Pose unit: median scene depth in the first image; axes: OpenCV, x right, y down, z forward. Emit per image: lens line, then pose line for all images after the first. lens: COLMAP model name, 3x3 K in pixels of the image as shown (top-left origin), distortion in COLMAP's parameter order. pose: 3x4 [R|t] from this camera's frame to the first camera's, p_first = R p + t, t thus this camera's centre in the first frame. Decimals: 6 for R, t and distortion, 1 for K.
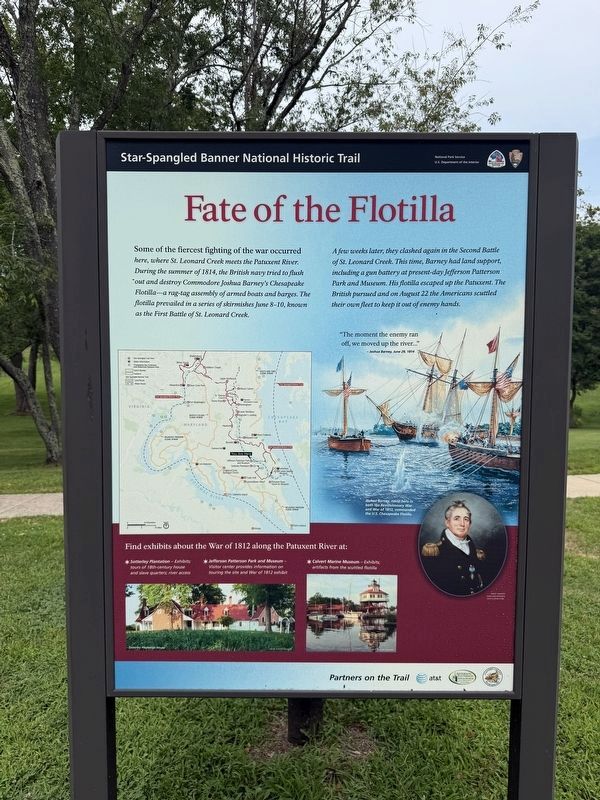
lens RADIAL K [[600.8, 0, 320.2], [0, 600.8, 415.9], [0, 0, 1]] dist [0.074417, -0.141222]
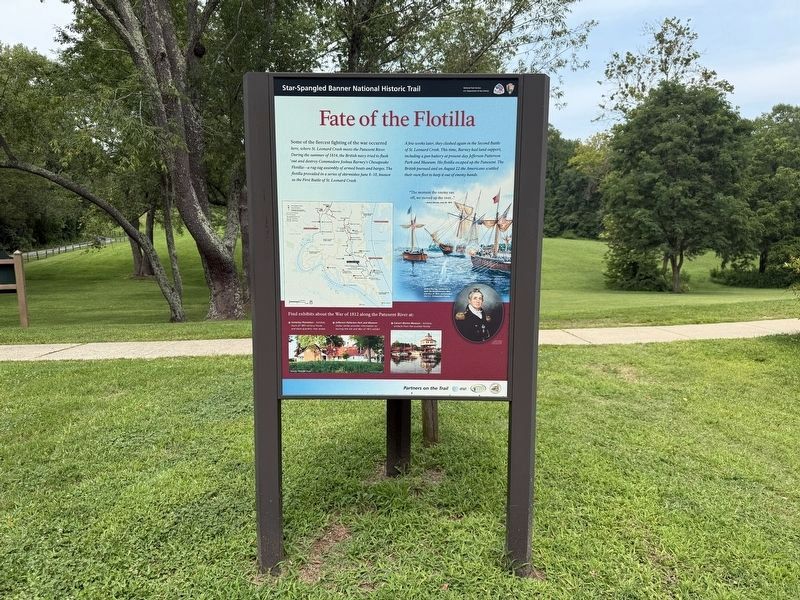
lens RADIAL K [[600.8, 0, 428.5], [0, 600.8, 329.1], [0, 0, 1]] dist [0.074417, -0.141222]
pose [[0.999968, 0.003898, -0.006927, 0.100543], [-0.003367, 0.997175, 0.075037, 0.125970], [0.007199, -0.075012, 0.997157, -0.754353]]
